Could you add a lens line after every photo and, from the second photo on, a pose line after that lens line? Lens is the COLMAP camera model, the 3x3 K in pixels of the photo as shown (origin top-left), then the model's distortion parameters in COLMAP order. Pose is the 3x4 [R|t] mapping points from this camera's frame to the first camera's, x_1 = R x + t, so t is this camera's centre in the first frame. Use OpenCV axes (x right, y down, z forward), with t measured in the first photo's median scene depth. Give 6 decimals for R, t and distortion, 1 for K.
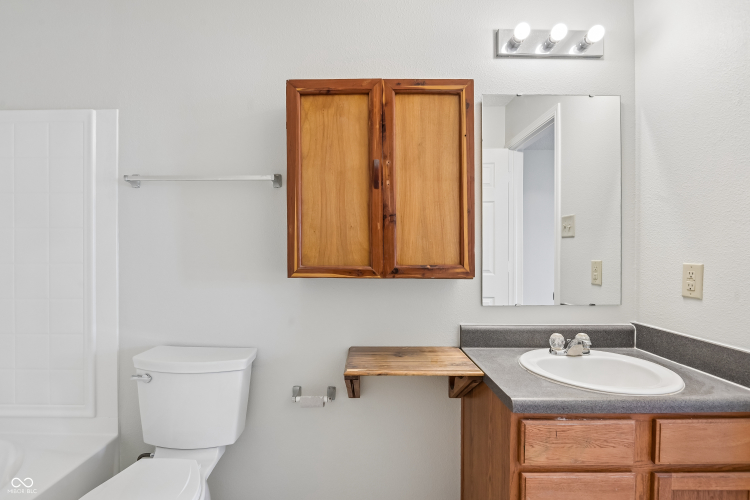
lens RADIAL K [[348.5, 0, 374.1], [0, 348.5, 250.1], [0, 0, 1]] dist [-0.006233, -0.006673]
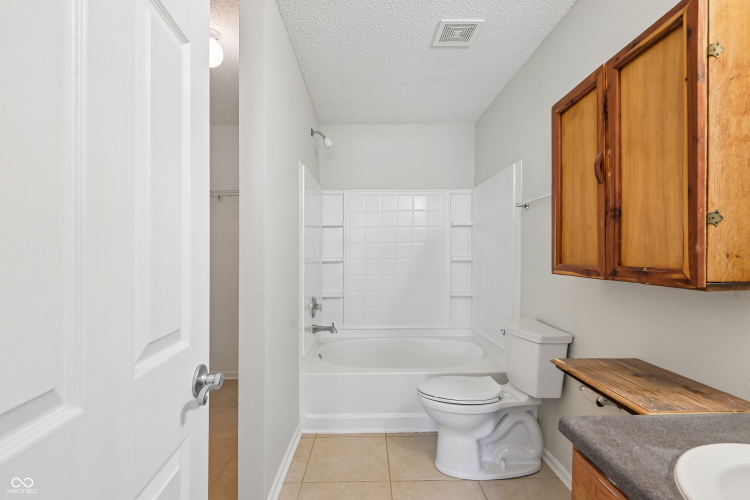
lens RADIAL K [[348.5, 0, 374.3], [0, 348.5, 255.0], [0, 0, 1]] dist [-0.006233, -0.006673]
pose [[0.018278, -0.001690, -0.999832, 0.916872], [0.005356, 0.999984, -0.001592, 0.013291], [0.999819, -0.005326, 0.018287, 0.367632]]
